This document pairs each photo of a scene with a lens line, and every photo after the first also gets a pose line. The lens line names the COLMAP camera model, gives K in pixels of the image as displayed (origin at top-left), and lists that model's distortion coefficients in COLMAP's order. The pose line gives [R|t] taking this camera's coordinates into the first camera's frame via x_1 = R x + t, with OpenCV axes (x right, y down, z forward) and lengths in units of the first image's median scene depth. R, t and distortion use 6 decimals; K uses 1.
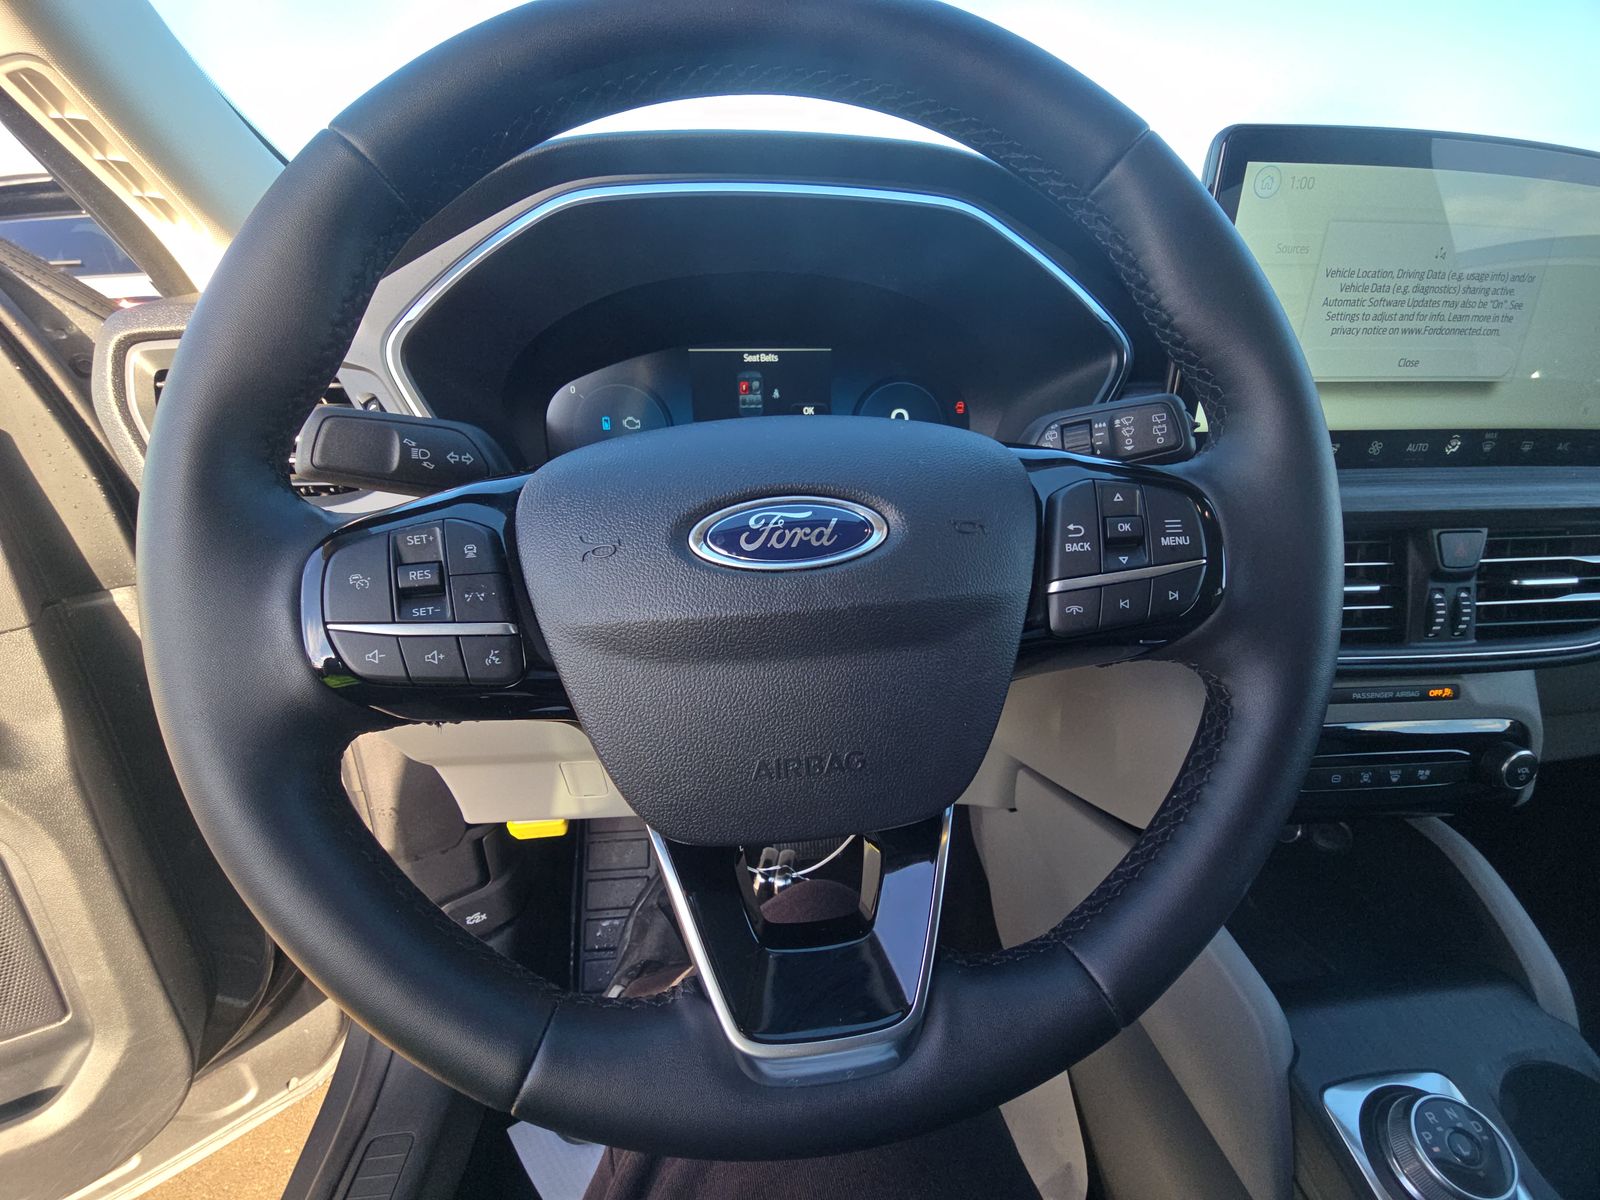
lens RADIAL K [[640.9, 0, 800.0], [0, 640.9, 600.0], [0, 0, 1]] dist [0.019414, -0.016644]
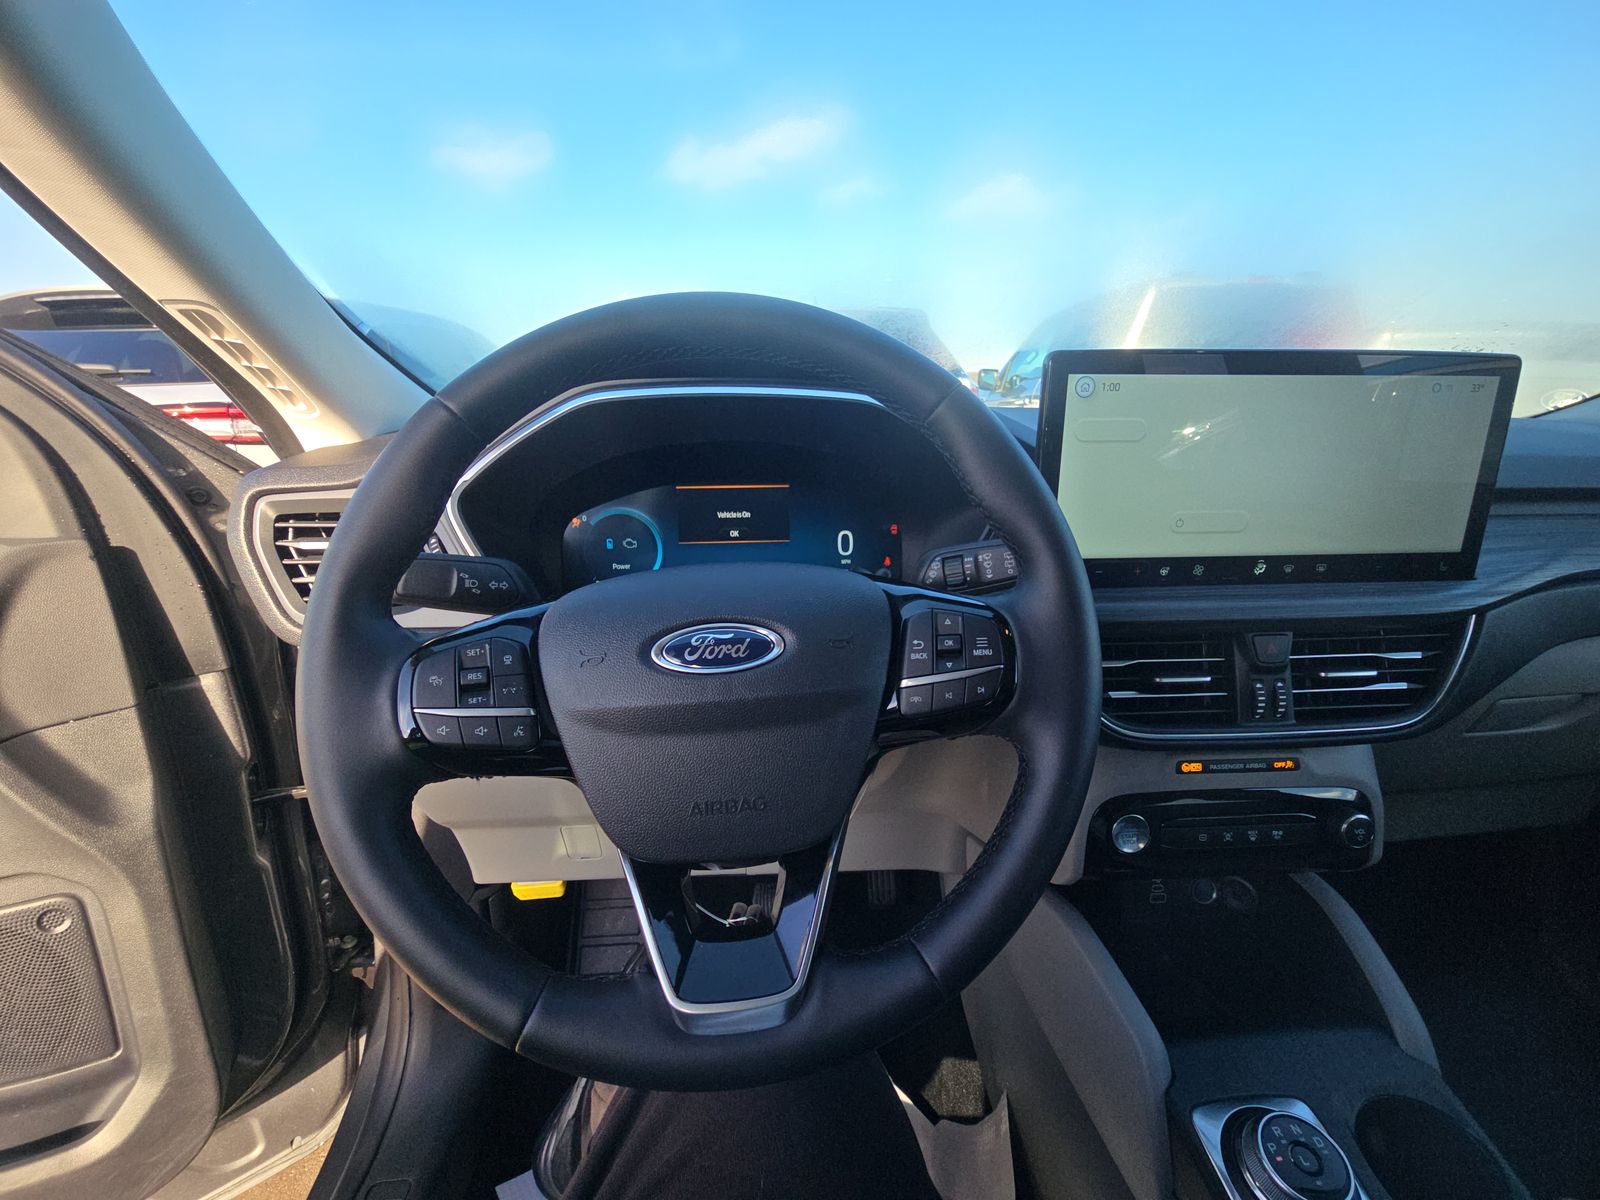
lens RADIAL K [[640.1, 0, 800.0], [0, 640.1, 600.0], [0, 0, 1]] dist [0.009604, -0.009840]
pose [[0.999904, 0.000331, -0.013863, 0.117679], [-0.001981, 0.992875, -0.119146, -0.022450], [0.013724, 0.119162, 0.992780, -0.303320]]
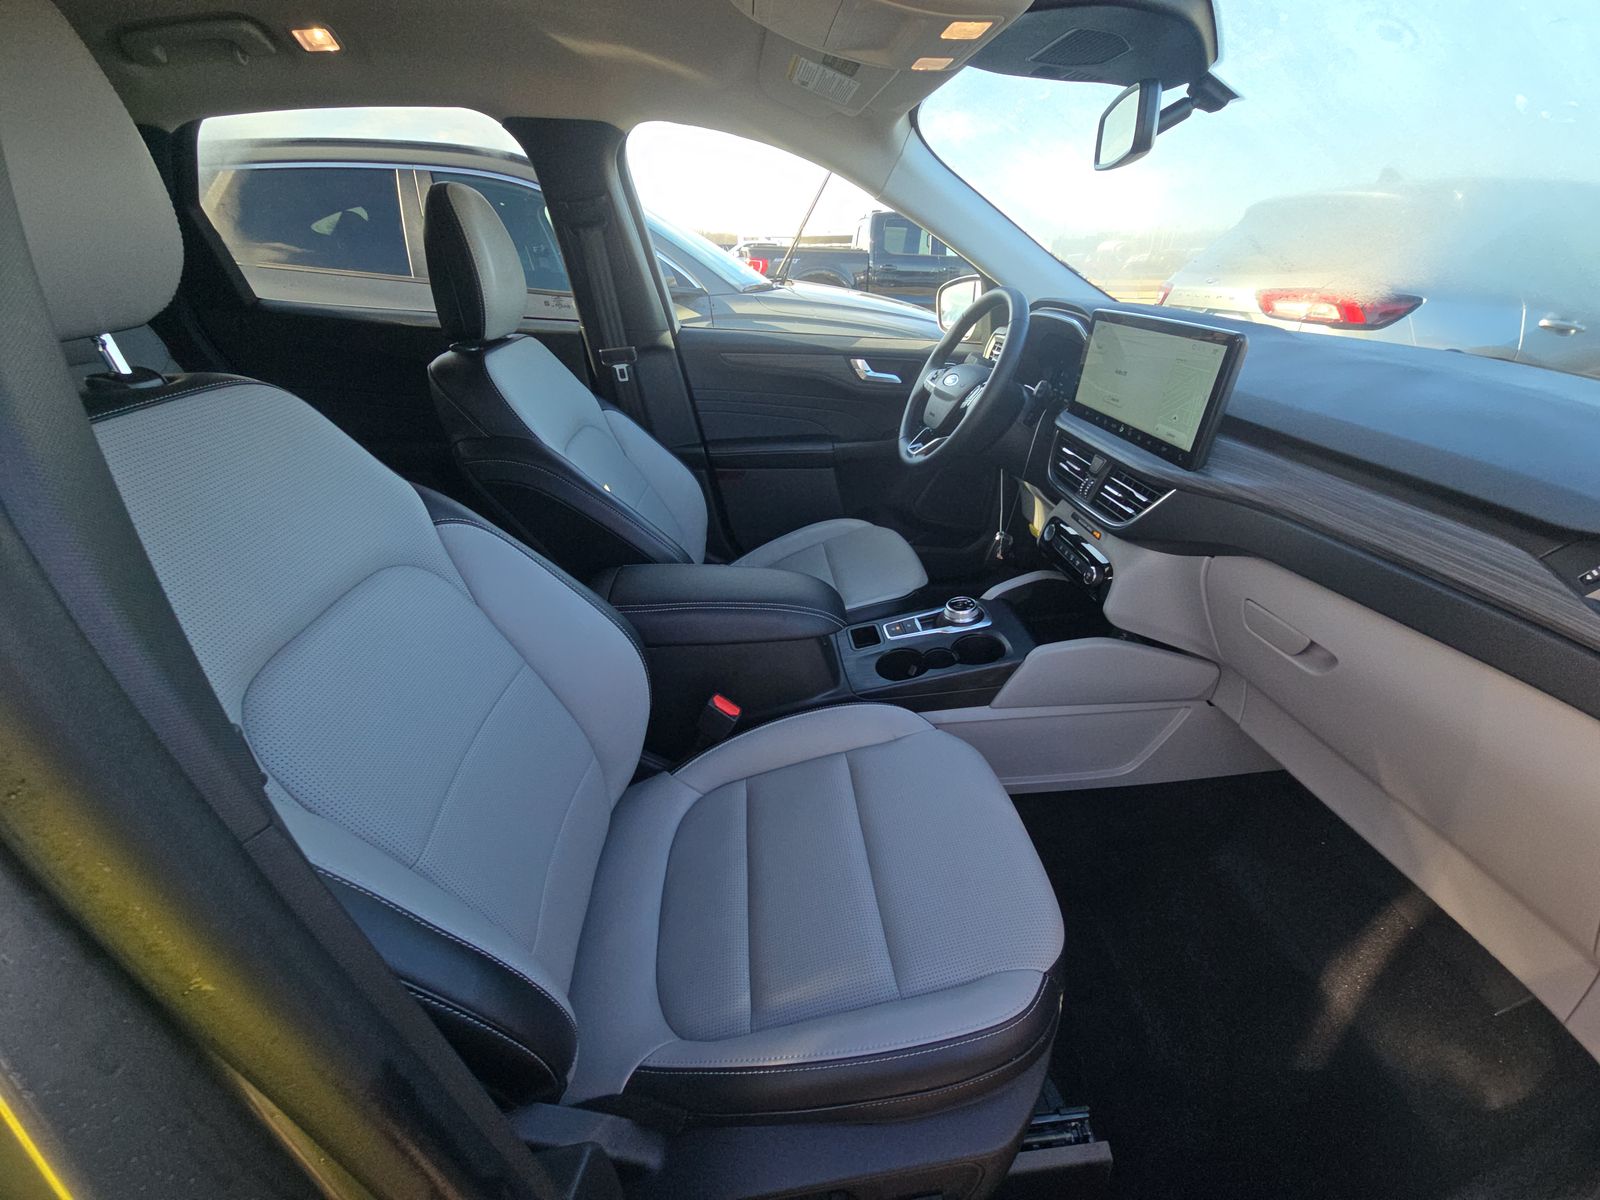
lens RADIAL K [[640.1, 0, 800.0], [0, 640.1, 600.0], [0, 0, 1]] dist [0.009604, -0.009840]
pose [[0.012531, 0.479550, -0.877425, 3.839900], [-0.414570, 0.801013, 0.431867, -0.282875], [0.909931, 0.358342, 0.208845, -0.513988]]
